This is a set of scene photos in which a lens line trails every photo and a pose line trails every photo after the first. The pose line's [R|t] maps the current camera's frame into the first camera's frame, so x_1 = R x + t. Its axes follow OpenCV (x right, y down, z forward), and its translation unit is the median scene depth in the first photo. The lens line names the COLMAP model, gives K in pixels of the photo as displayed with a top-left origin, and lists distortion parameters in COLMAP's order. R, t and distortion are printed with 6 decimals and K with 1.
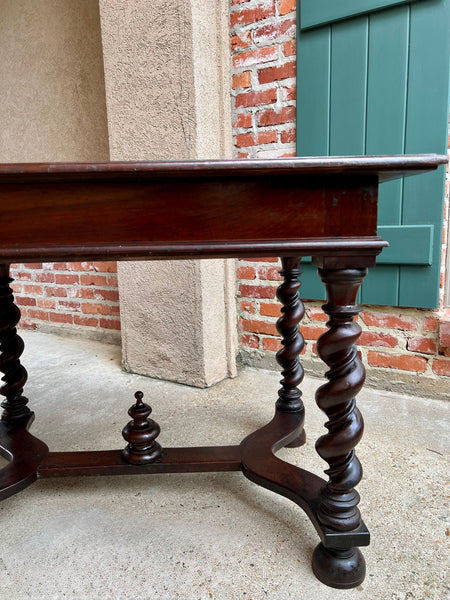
lens RADIAL K [[452.2, 0, 223.3], [0, 452.2, 304.0], [0, 0, 1]] dist [0.045093, -0.059519]
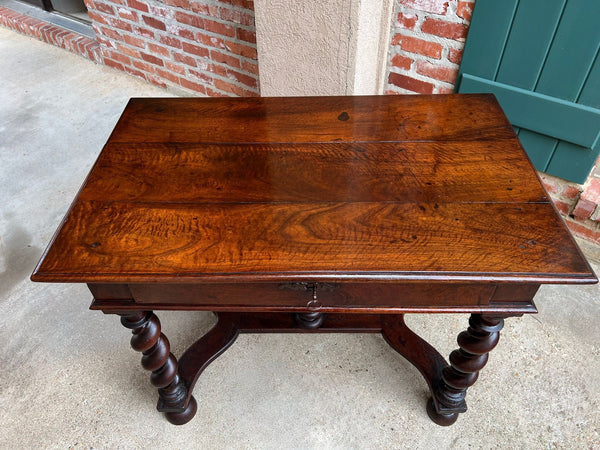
lens RADIAL K [[452.2, 0, 296.5], [0, 452.2, 220.9], [0, 0, 1]] dist [0.045093, -0.059519]
pose [[0.997920, 0.047579, -0.043506, -0.110775], [-0.014545, 0.823565, 0.567035, -0.429693], [0.062809, -0.565222, 0.822544, 0.052753]]
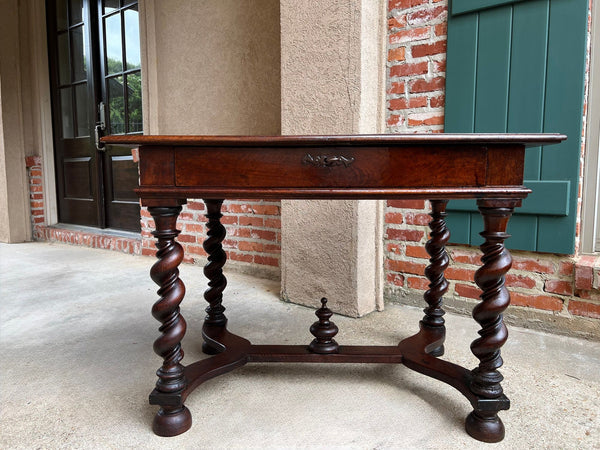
lens RADIAL K [[452.2, 0, 299.3], [0, 452.2, 222.8], [0, 0, 1]] dist [0.045093, -0.059519]
pose [[0.996202, 0.033994, -0.080166, -0.101879], [-0.039254, 0.997115, -0.064967, 0.027569], [0.077727, 0.067867, 0.994662, -0.157911]]
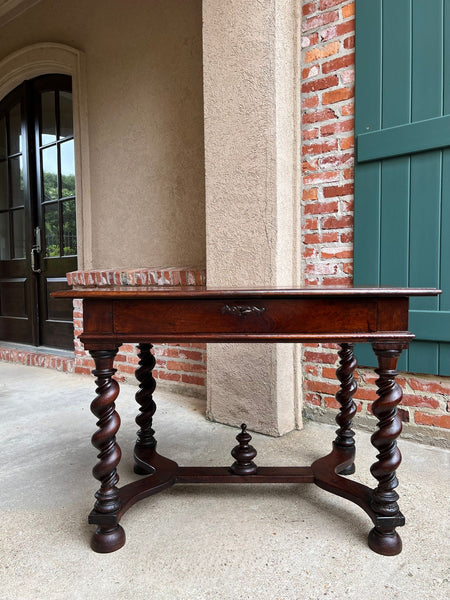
lens RADIAL K [[452.2, 0, 228.8], [0, 452.2, 304.8], [0, 0, 1]] dist [0.045093, -0.059519]
pose [[0.996592, 0.021472, -0.079644, -0.081437], [-0.030822, 0.992524, -0.118096, -0.018698], [0.076513, 0.120149, 0.989803, -0.264005]]
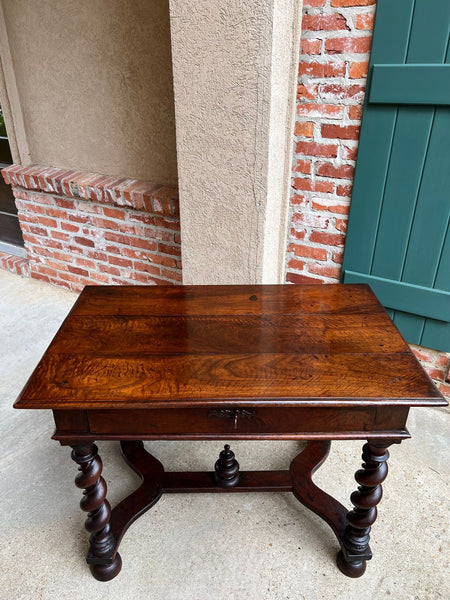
lens RADIAL K [[452.2, 0, 221.1], [0, 452.2, 305.5], [0, 0, 1]] dist [0.045093, -0.059519]
pose [[0.999515, 0.011979, 0.028761, -0.182297], [-0.020225, 0.951649, 0.306522, -0.425951], [-0.023699, -0.306955, 0.951429, -0.136601]]
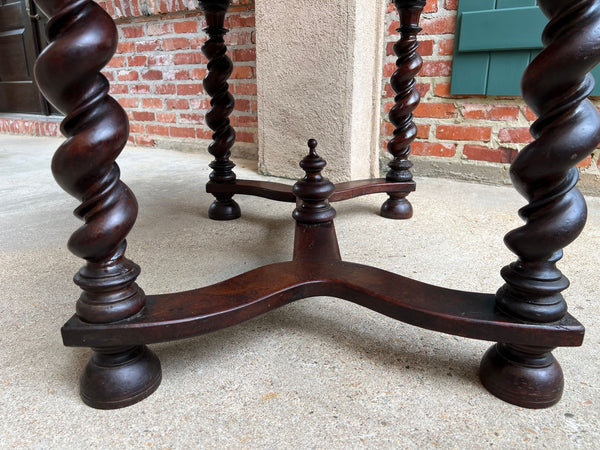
lens RADIAL K [[452.2, 0, 301.6], [0, 452.2, 229.6], [0, 0, 1]] dist [0.045093, -0.059519]
pose [[0.999469, 0.032149, -0.005311, -0.135218], [-0.031253, 0.991923, 0.122930, 0.161633], [0.009220, -0.122699, 0.992401, 0.025185]]
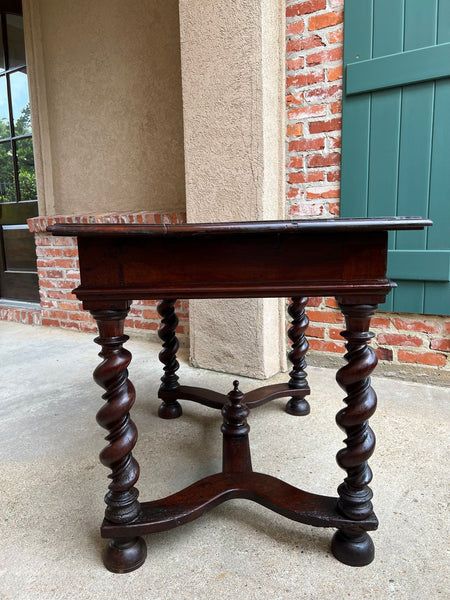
lens RADIAL K [[452.2, 0, 229.6], [0, 452.2, 303.8], [0, 0, 1]] dist [0.045093, -0.059519]
pose [[0.999843, 0.007251, 0.016198, -0.154745], [-0.006949, 0.999803, -0.018615, 0.004257], [-0.016330, 0.018500, 0.999696, -0.224461]]
